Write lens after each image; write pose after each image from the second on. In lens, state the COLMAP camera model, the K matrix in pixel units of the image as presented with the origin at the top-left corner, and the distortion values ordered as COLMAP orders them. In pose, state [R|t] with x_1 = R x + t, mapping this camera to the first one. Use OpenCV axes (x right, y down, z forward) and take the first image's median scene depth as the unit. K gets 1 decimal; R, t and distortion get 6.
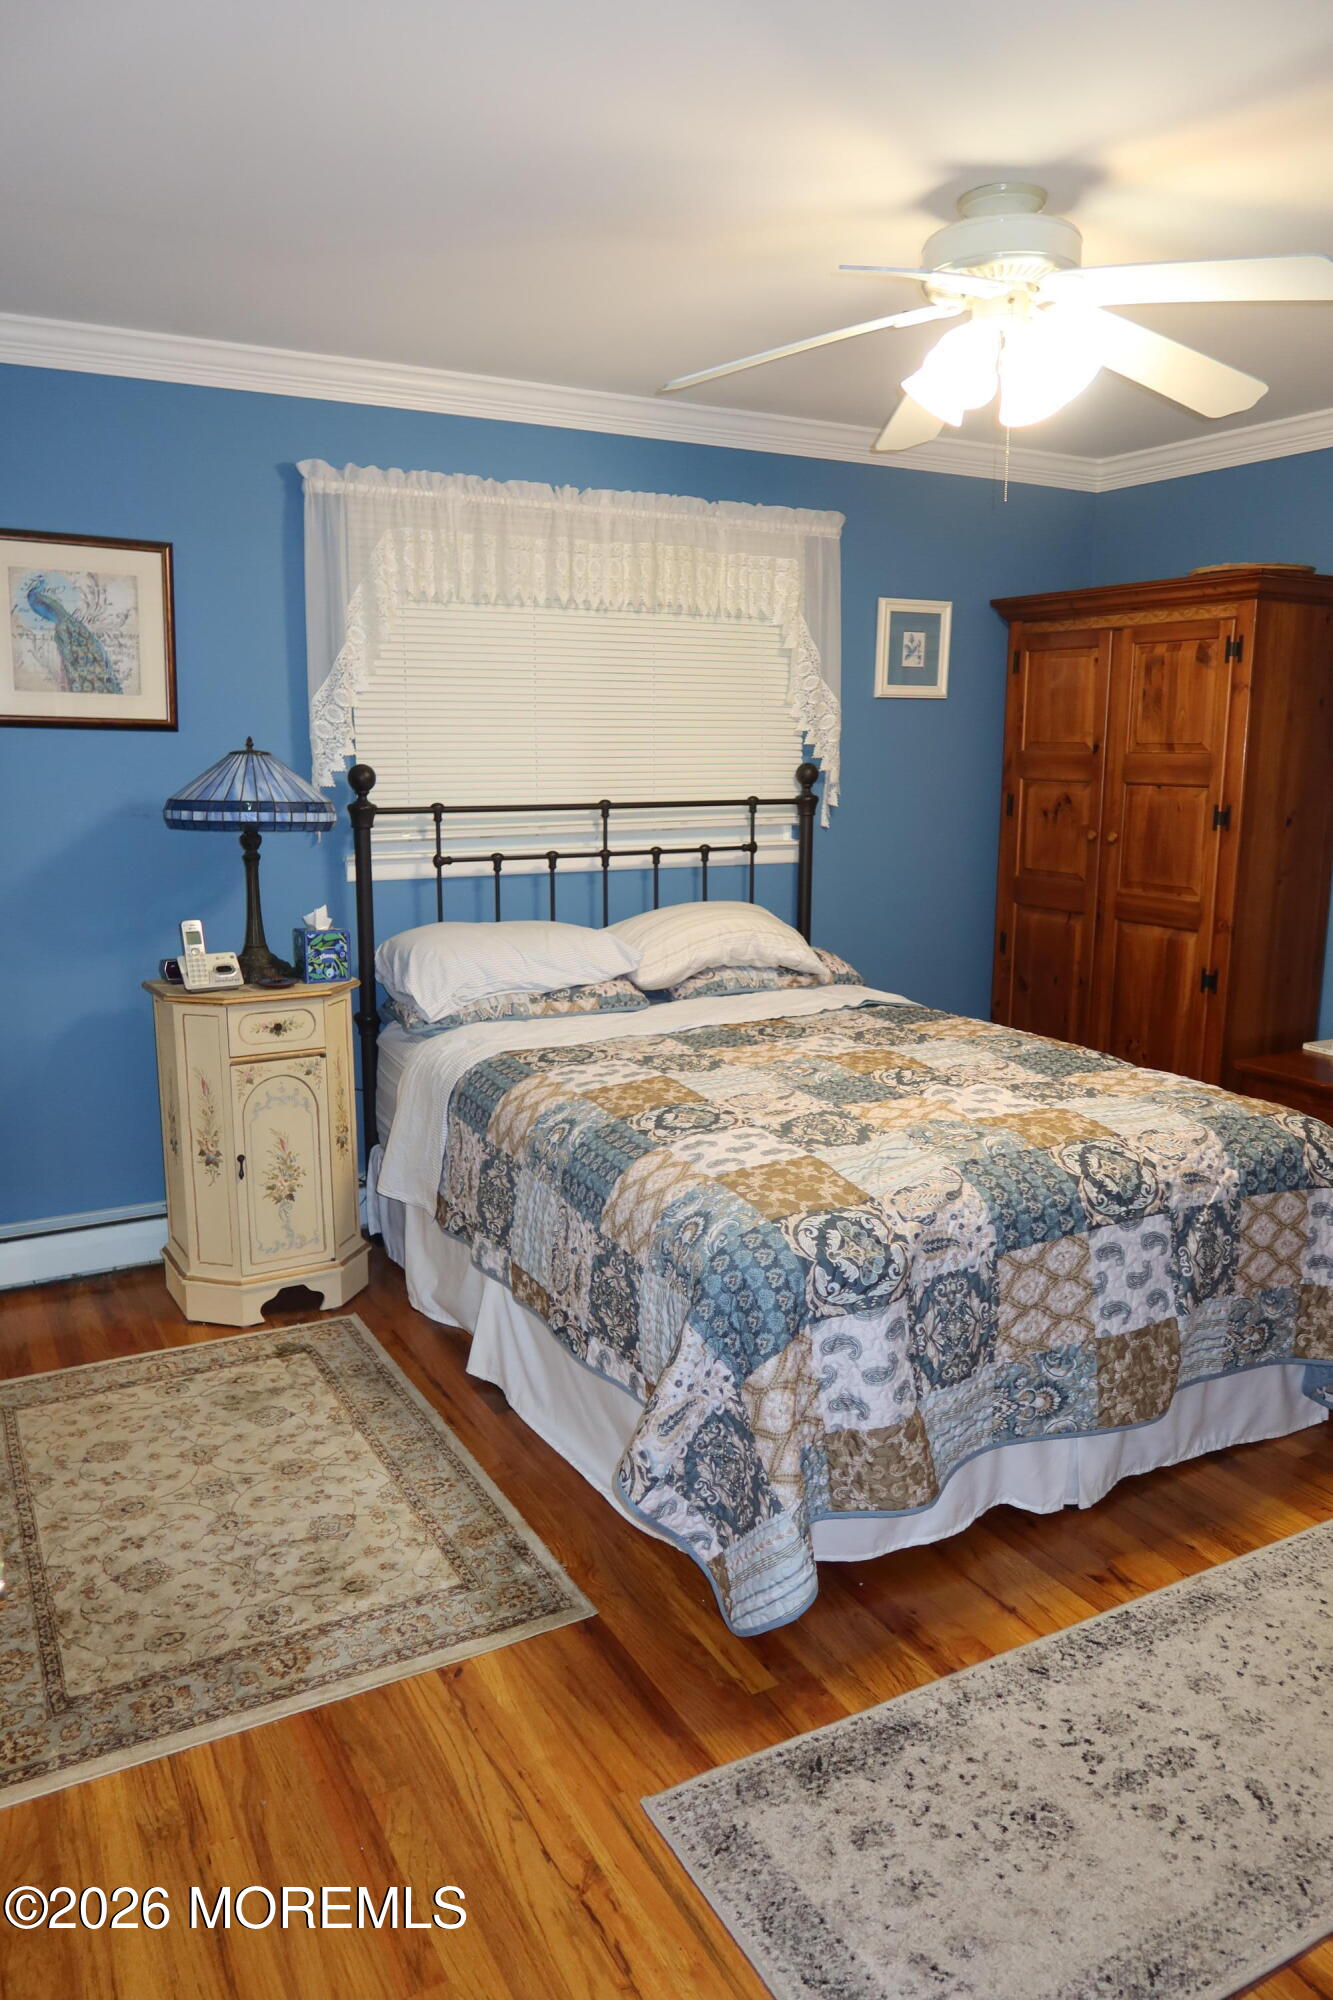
lens RADIAL K [[1393.6, 0, 662.9], [0, 1393.6, 1005.2], [0, 0, 1]] dist [-0.023217, 0.006509]
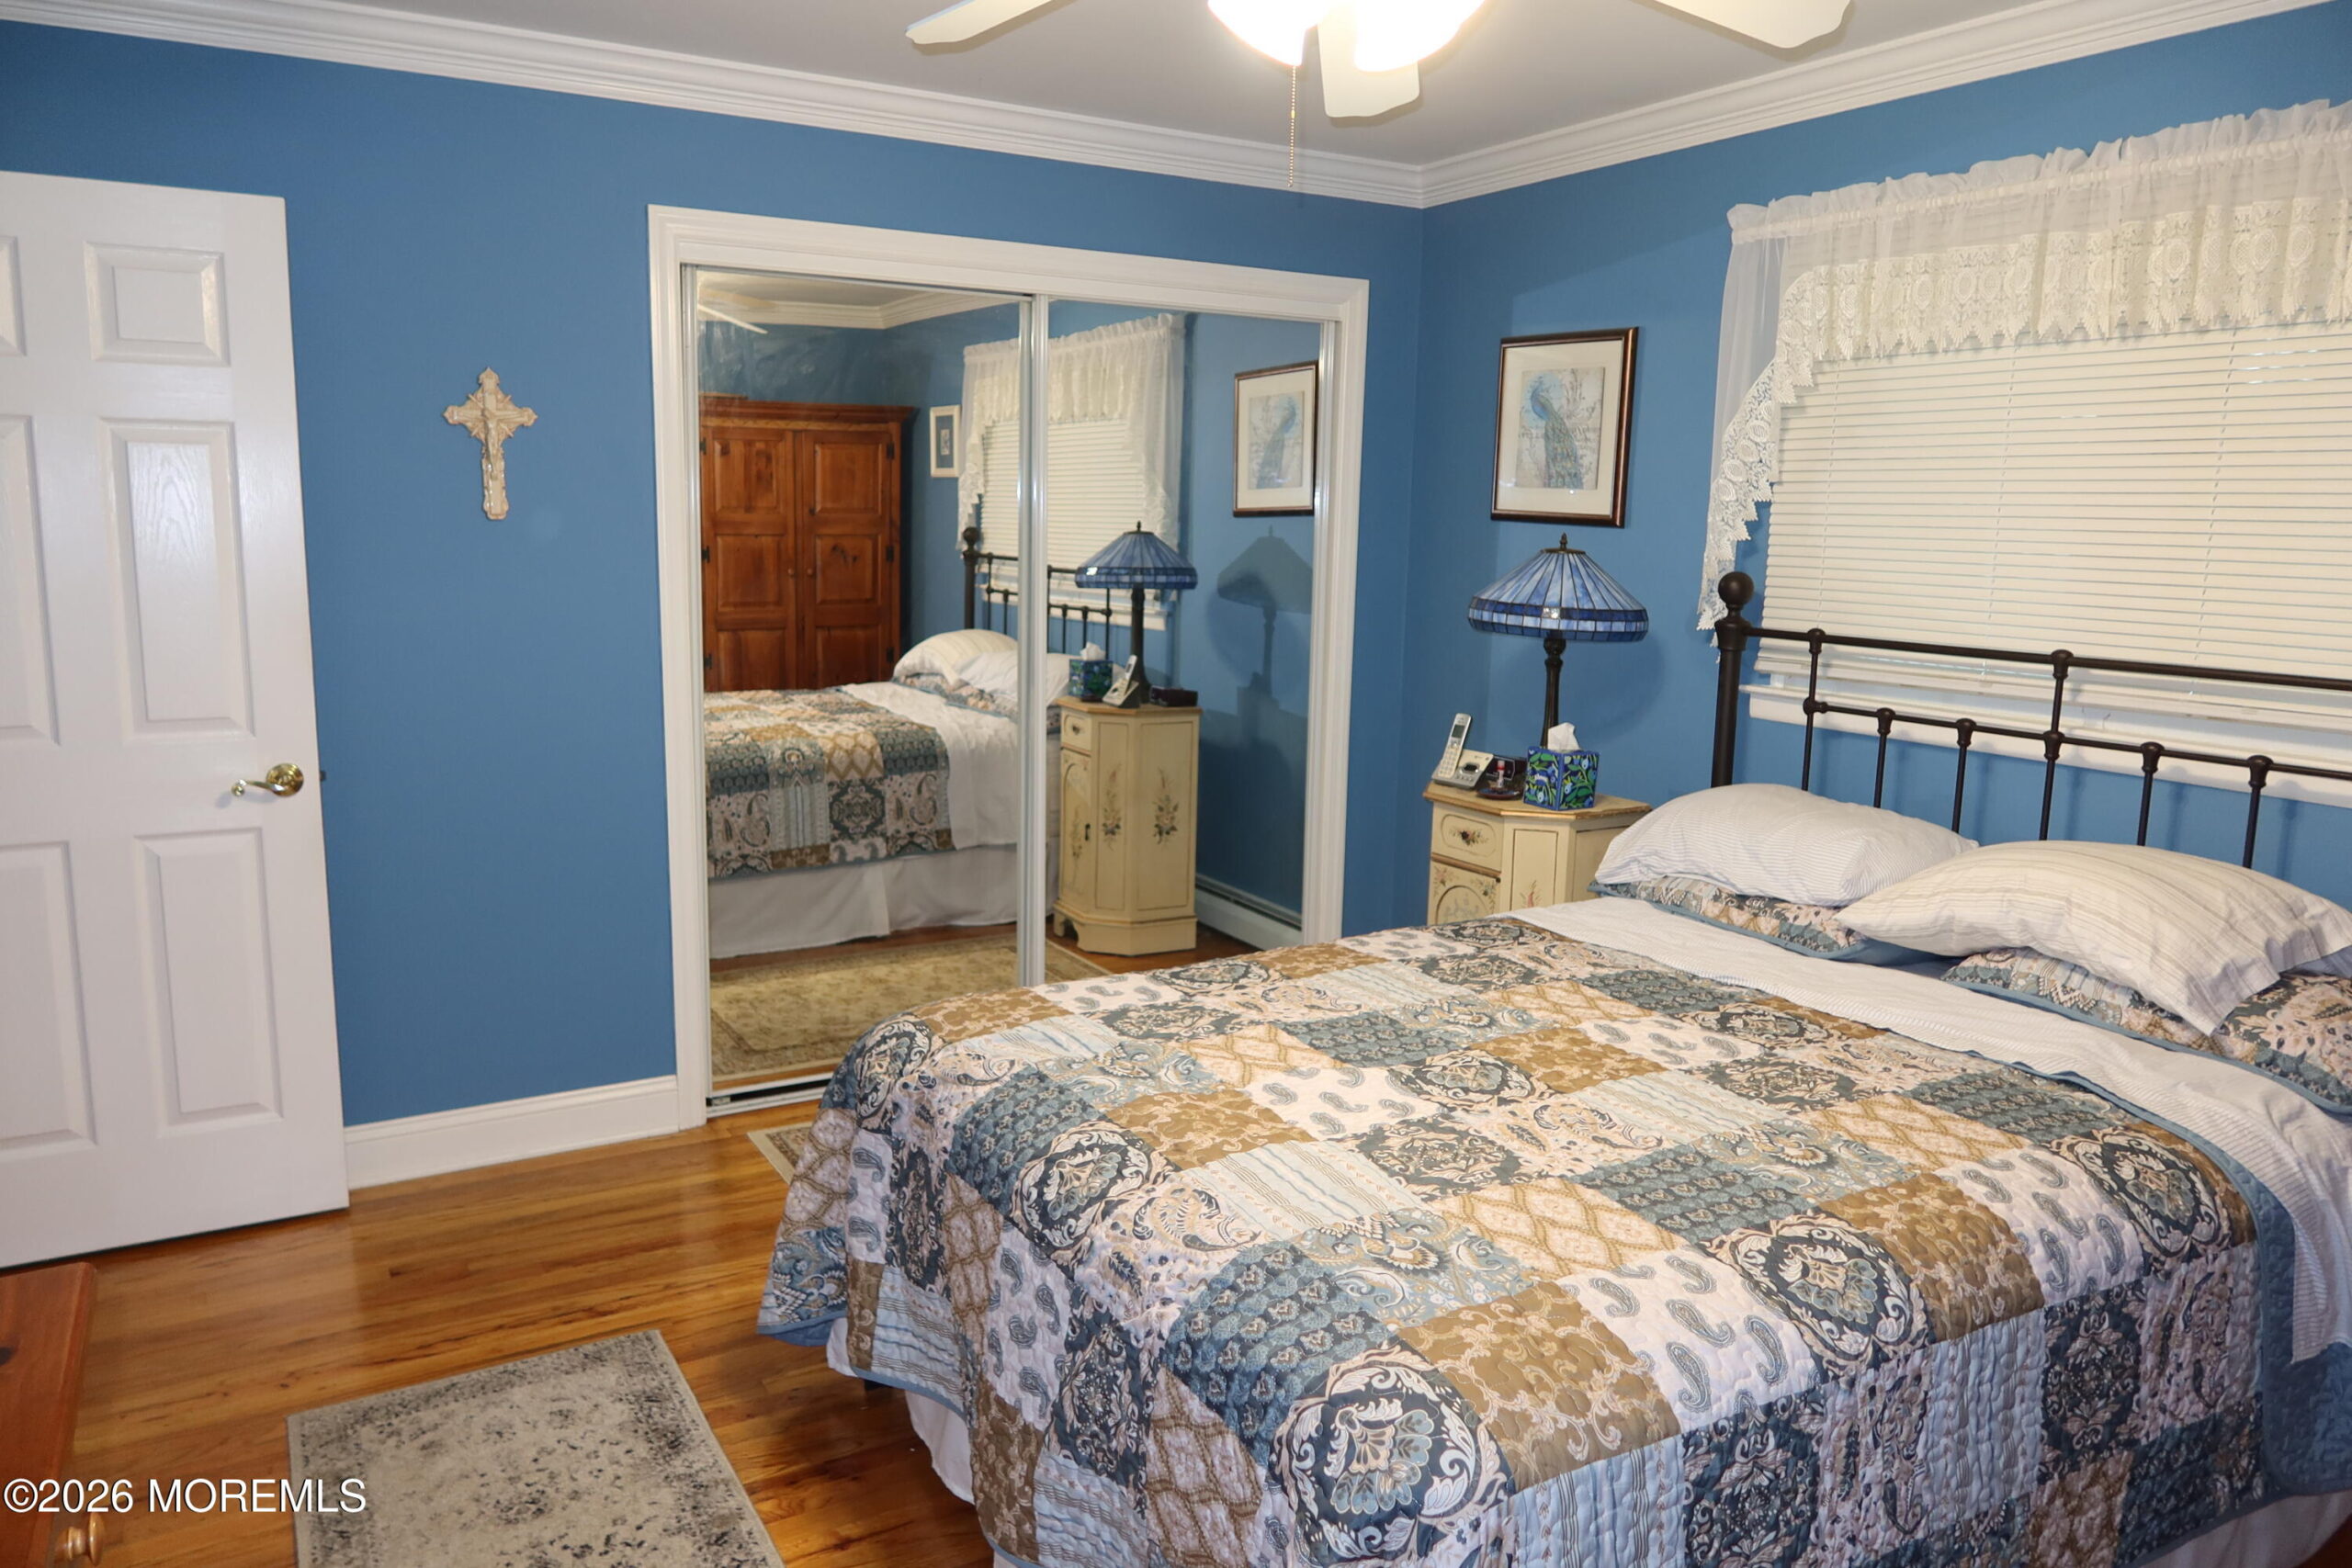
lens RADIAL K [[1638.7, 0, 1171.7], [0, 1638.7, 776.1], [0, 0, 1]] dist [-0.023217, 0.006509]
pose [[0.022886, 0.158796, -0.987046, 0.722527], [-0.202638, 0.967548, 0.150961, -0.133951], [0.978986, 0.196558, 0.054322, 0.646543]]
